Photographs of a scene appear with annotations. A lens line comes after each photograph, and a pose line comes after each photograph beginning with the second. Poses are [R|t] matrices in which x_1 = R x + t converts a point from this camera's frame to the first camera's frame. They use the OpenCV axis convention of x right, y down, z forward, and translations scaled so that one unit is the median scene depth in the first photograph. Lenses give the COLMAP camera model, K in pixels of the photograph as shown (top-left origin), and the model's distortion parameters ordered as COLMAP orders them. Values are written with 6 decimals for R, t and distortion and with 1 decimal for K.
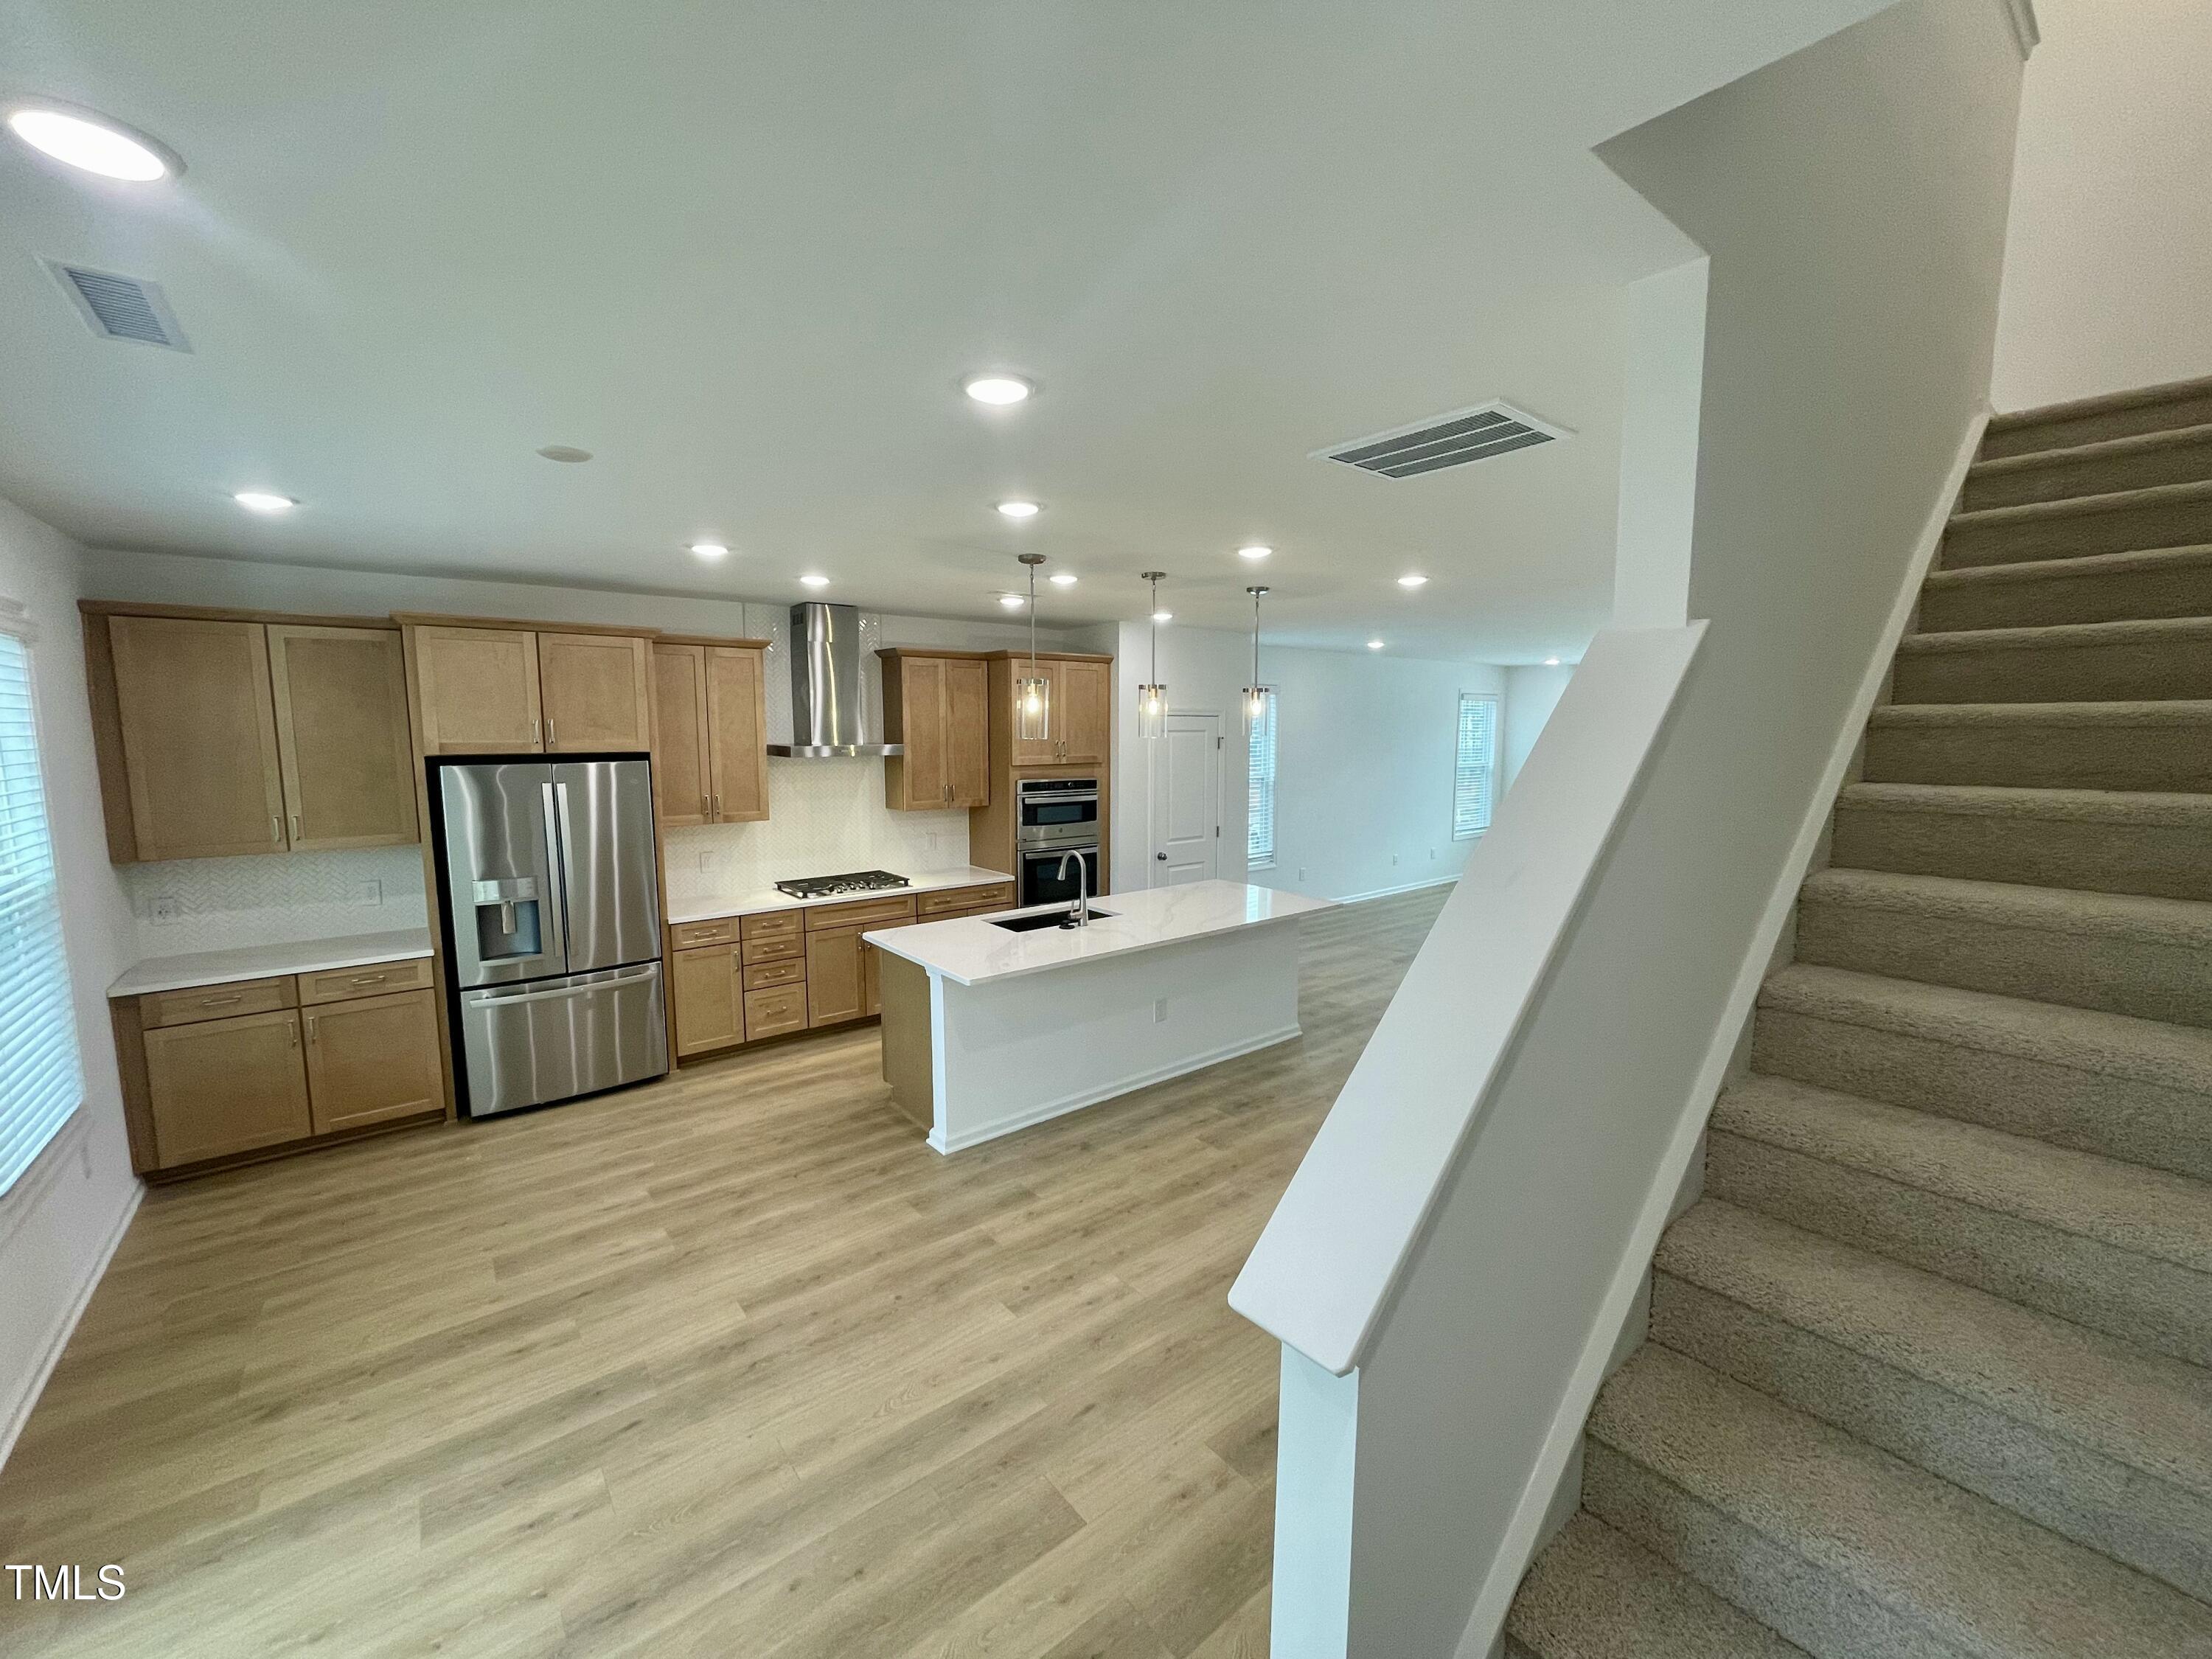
lens RADIAL K [[888.7, 0, 1102.8], [0, 888.7, 827.4], [0, 0, 1]] dist [-0.002967, 0.000039]
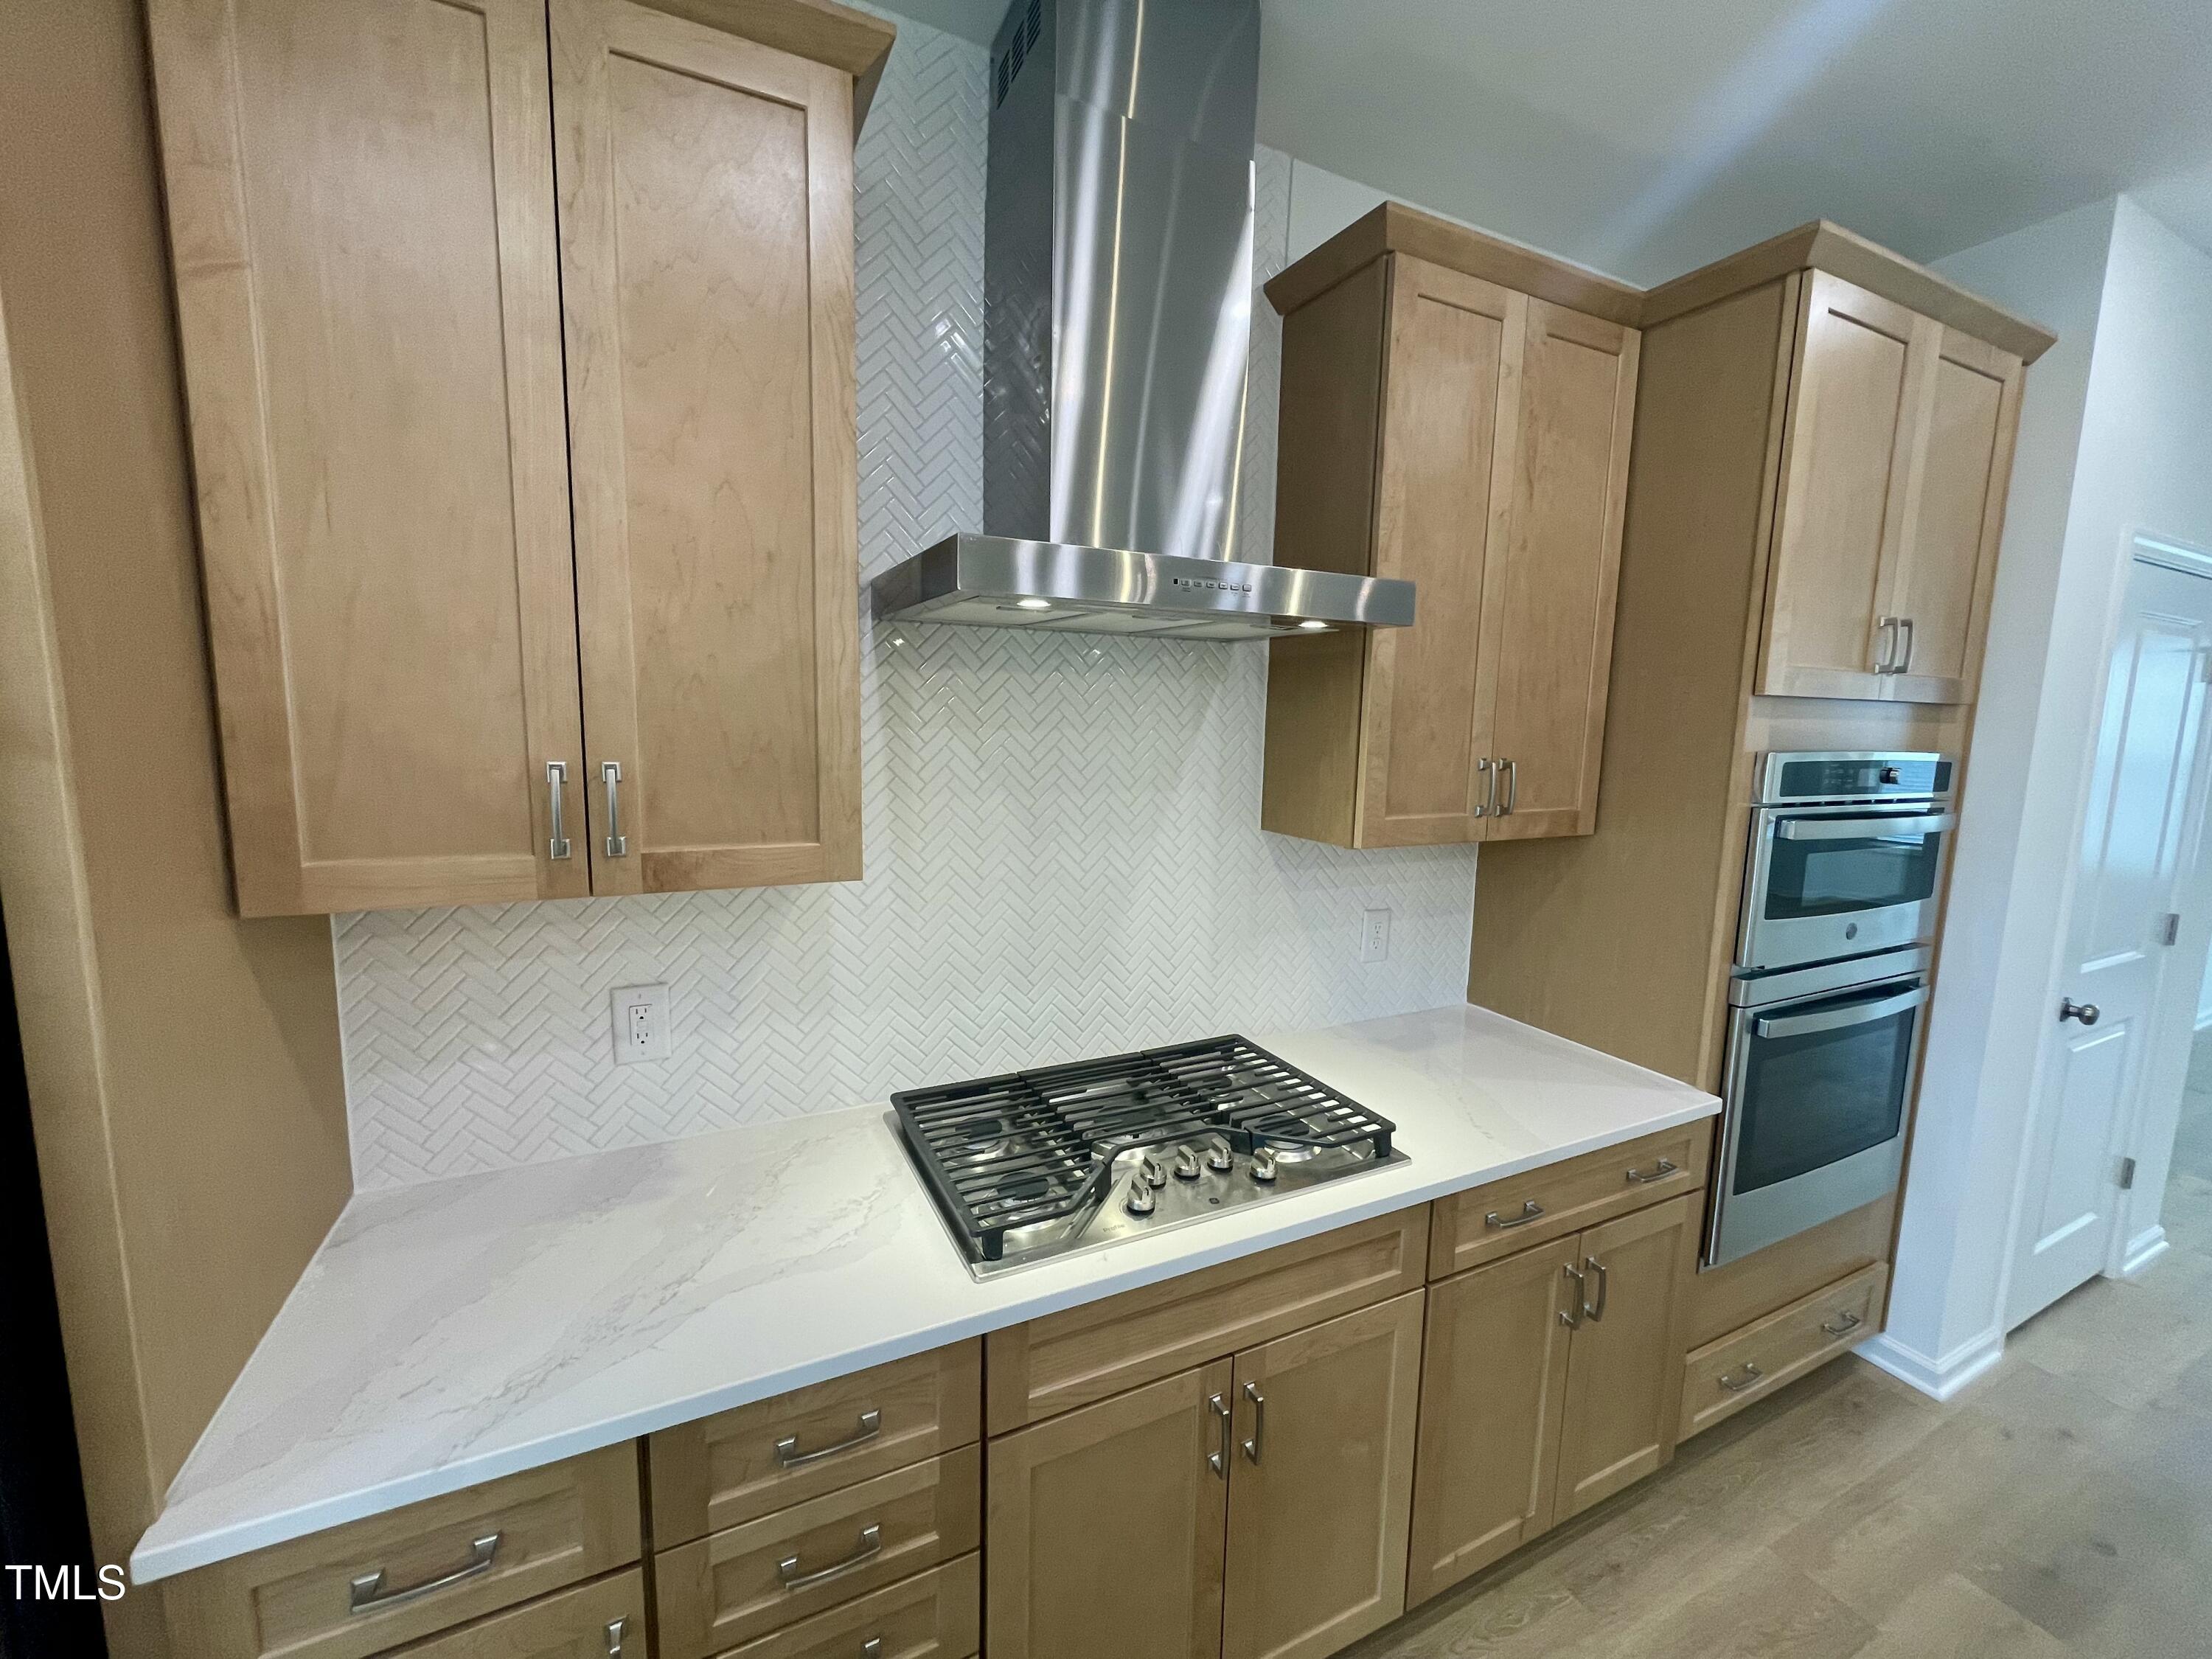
lens RADIAL K [[888.7, 0, 1102.8], [0, 888.7, 827.4], [0, 0, 1]] dist [-0.002967, 0.000039]
pose [[0.976330, 0.052694, -0.209770, -0.242535], [-0.048591, 0.998514, 0.024668, -0.027833], [0.210758, -0.013891, 0.977440, 0.718197]]
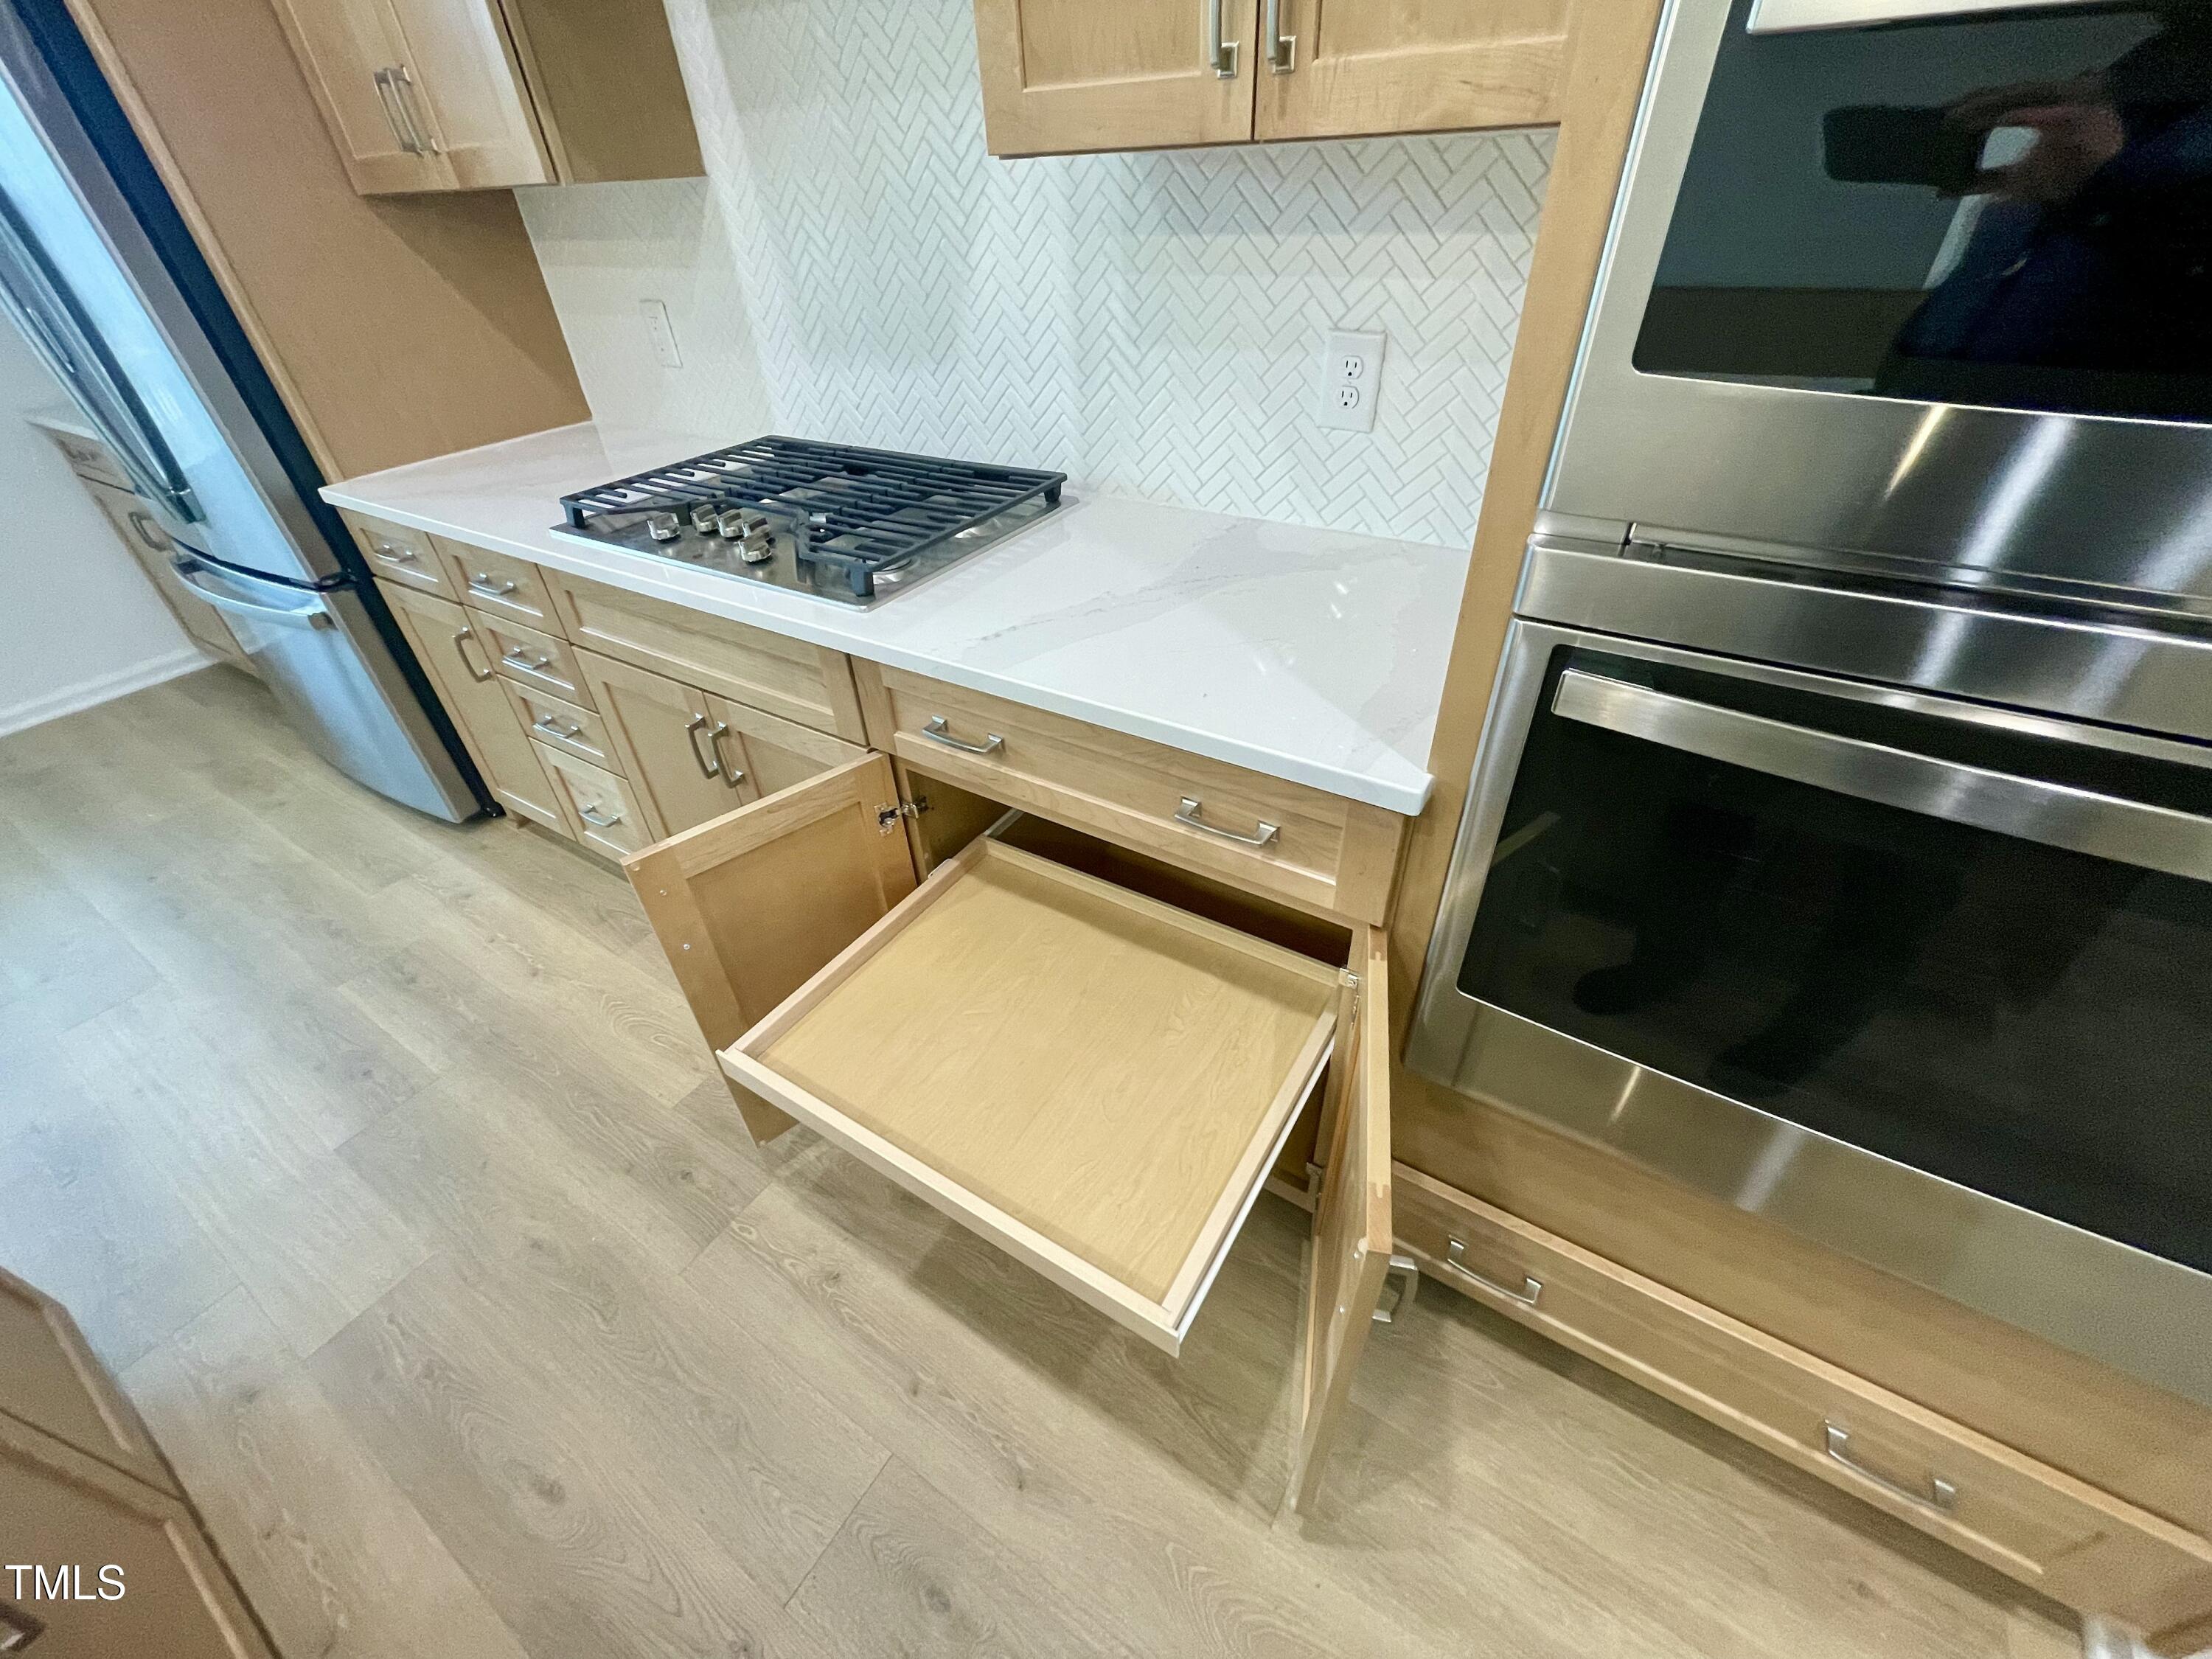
lens RADIAL K [[888.7, 0, 1102.8], [0, 888.7, 827.4], [0, 0, 1]] dist [-0.002967, 0.000039]
pose [[0.323556, 0.557701, -0.764383, -0.012380], [-0.062419, 0.818658, 0.570879, -0.011290], [0.944148, -0.136999, 0.299693, 0.951117]]
